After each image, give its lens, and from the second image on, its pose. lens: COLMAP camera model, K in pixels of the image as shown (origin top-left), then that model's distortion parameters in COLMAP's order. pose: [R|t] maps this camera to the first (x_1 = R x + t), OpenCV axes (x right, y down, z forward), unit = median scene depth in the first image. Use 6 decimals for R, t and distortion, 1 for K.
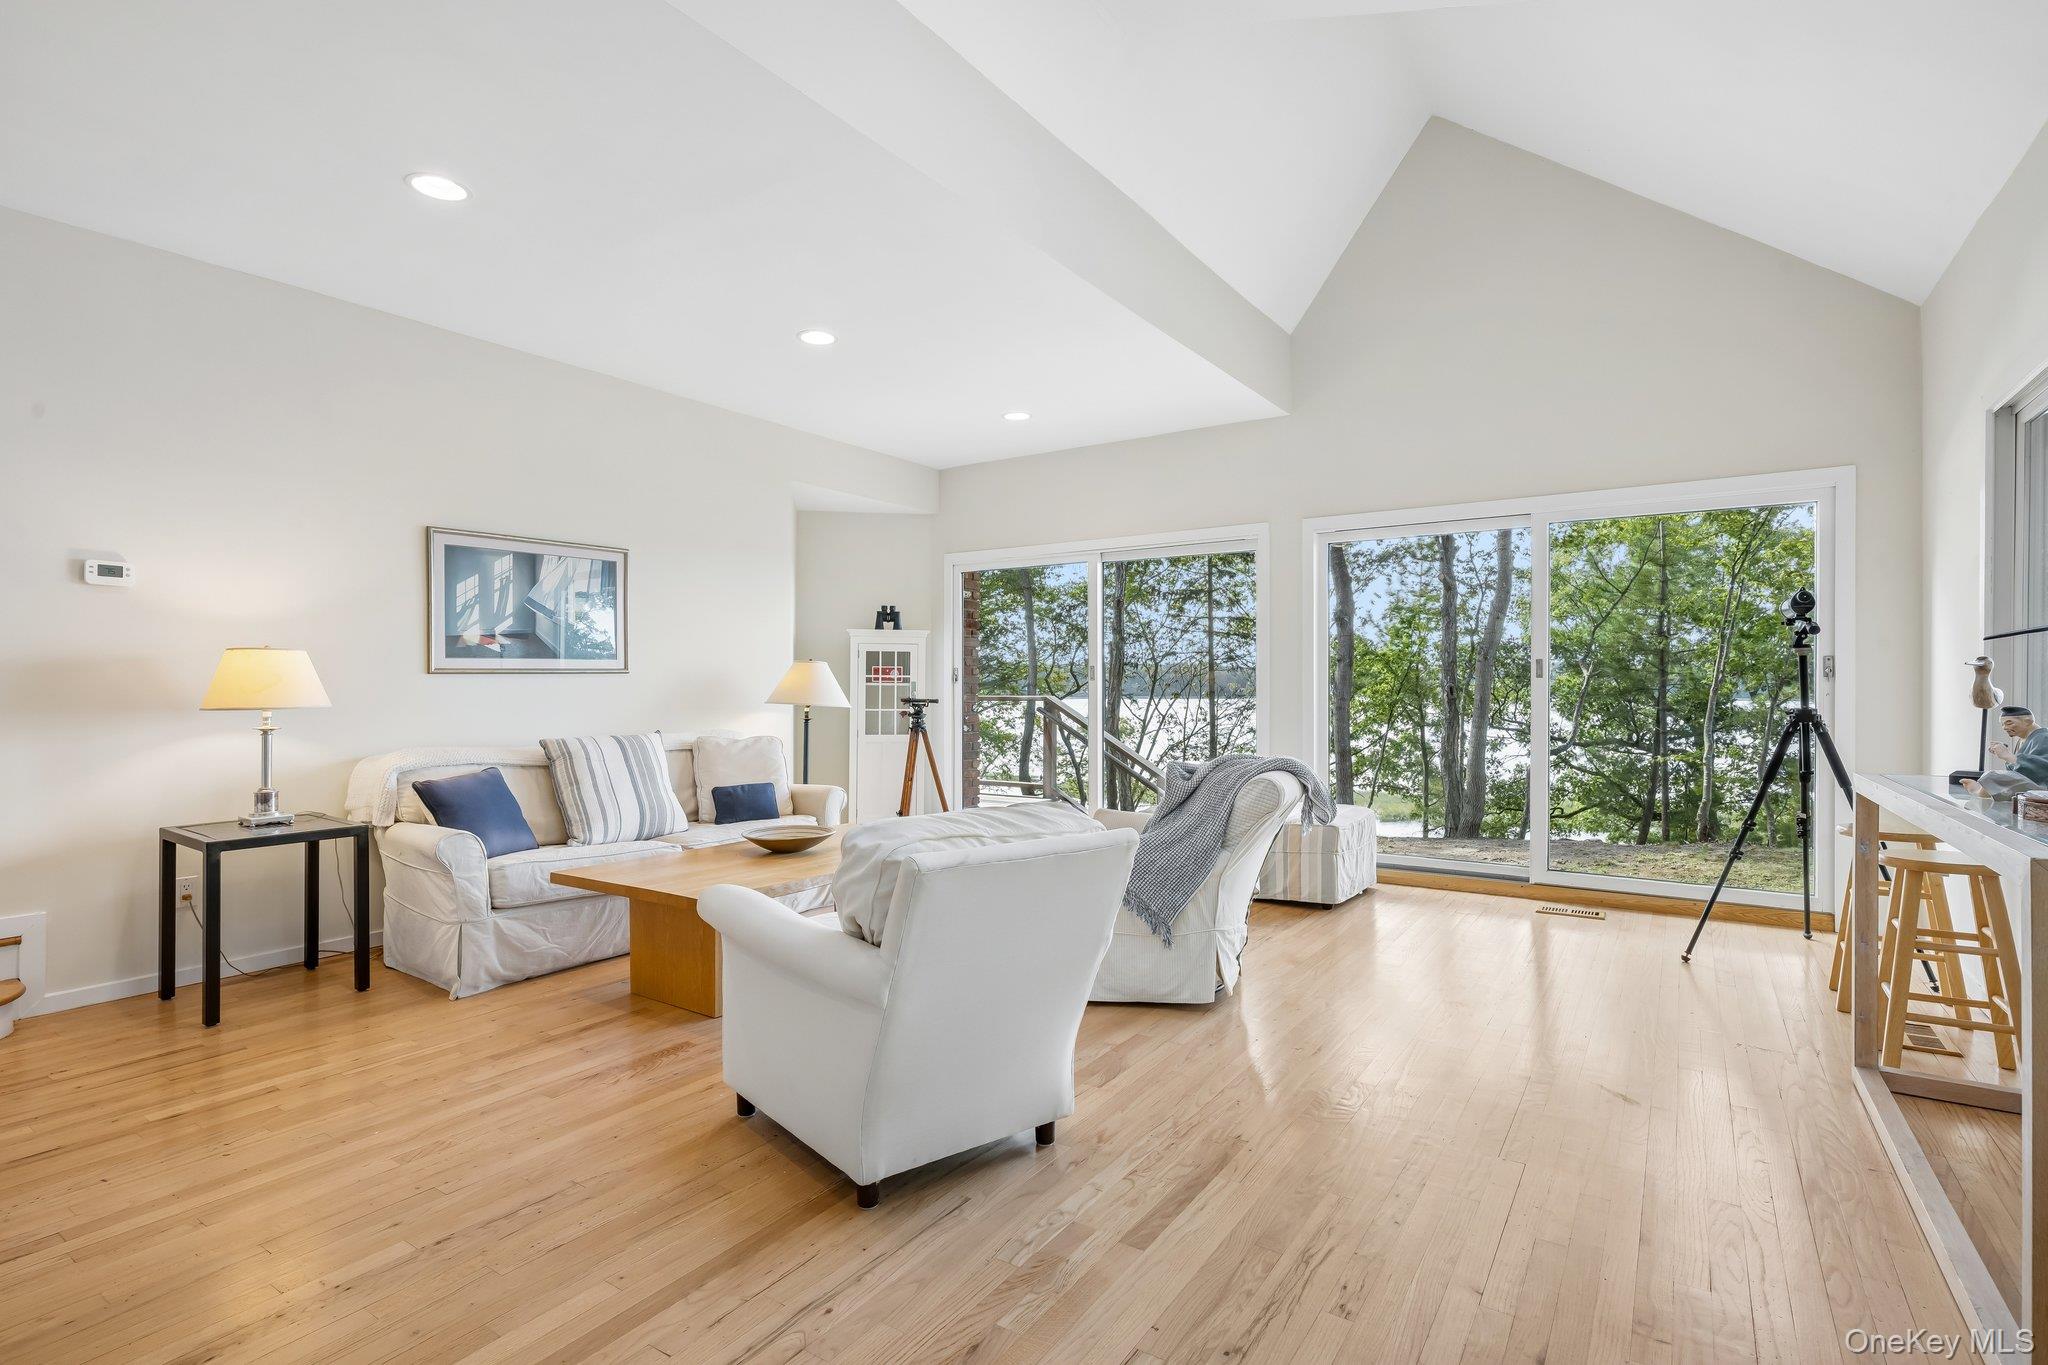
lens RADIAL K [[980.6, 0, 1017.8], [0, 980.6, 680.6], [0, 0, 1]] dist [0.002590, -0.001009]
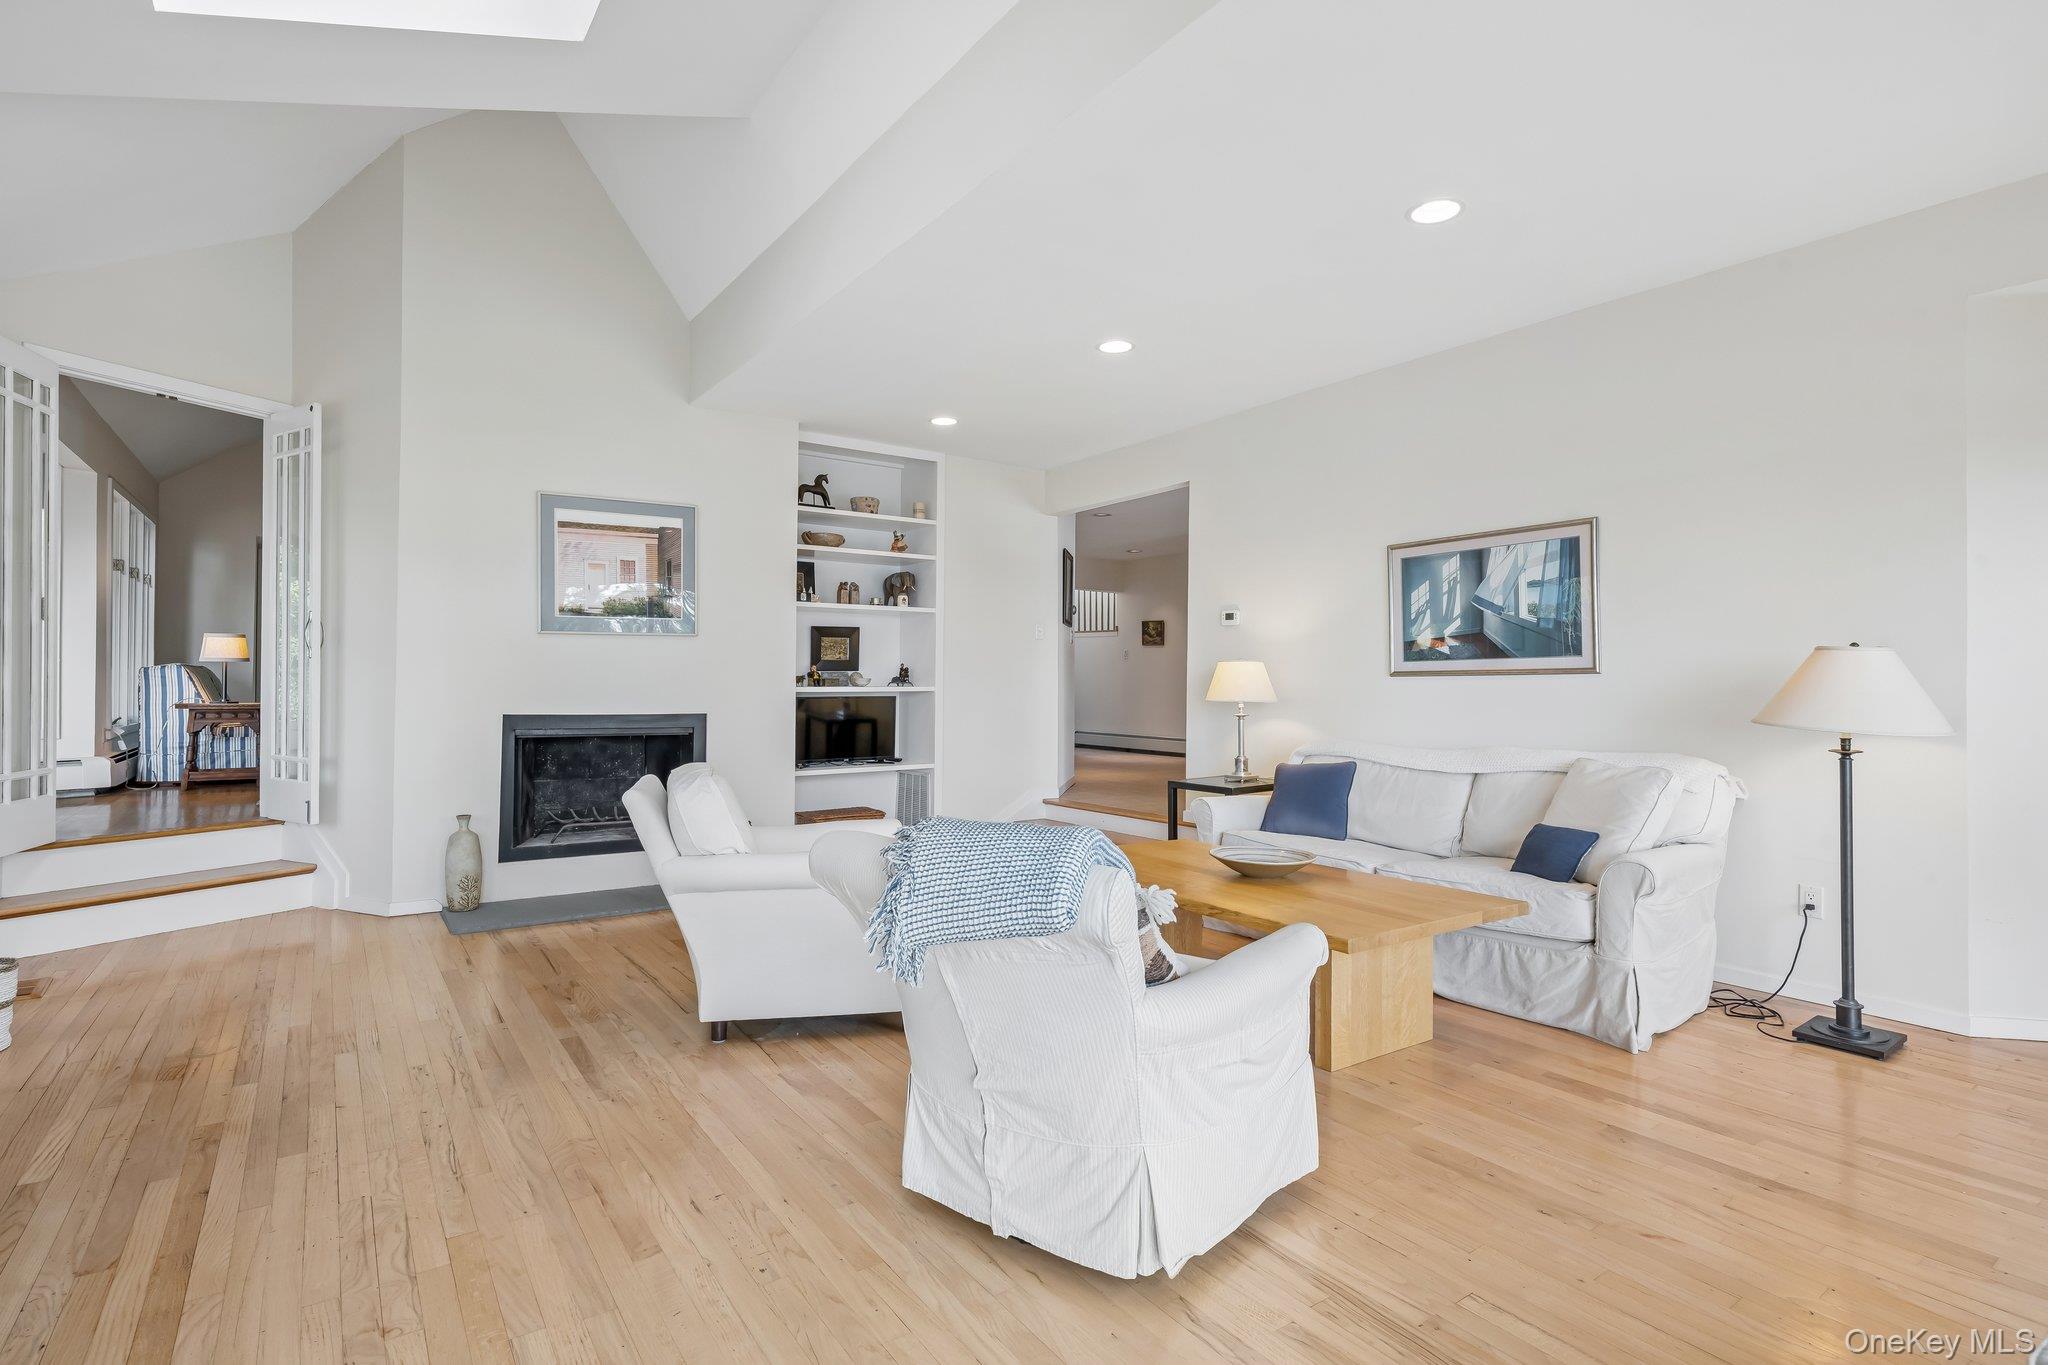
lens RADIAL K [[980.6, 0, 1017.0], [0, 980.6, 680.3], [0, 0, 1]] dist [0.002590, -0.001009]
pose [[-0.346957, -0.003625, -0.937874, 0.568151], [-0.001931, 0.999993, -0.003150, 0.001728], [0.937879, 0.000718, -0.346962, 0.936786]]
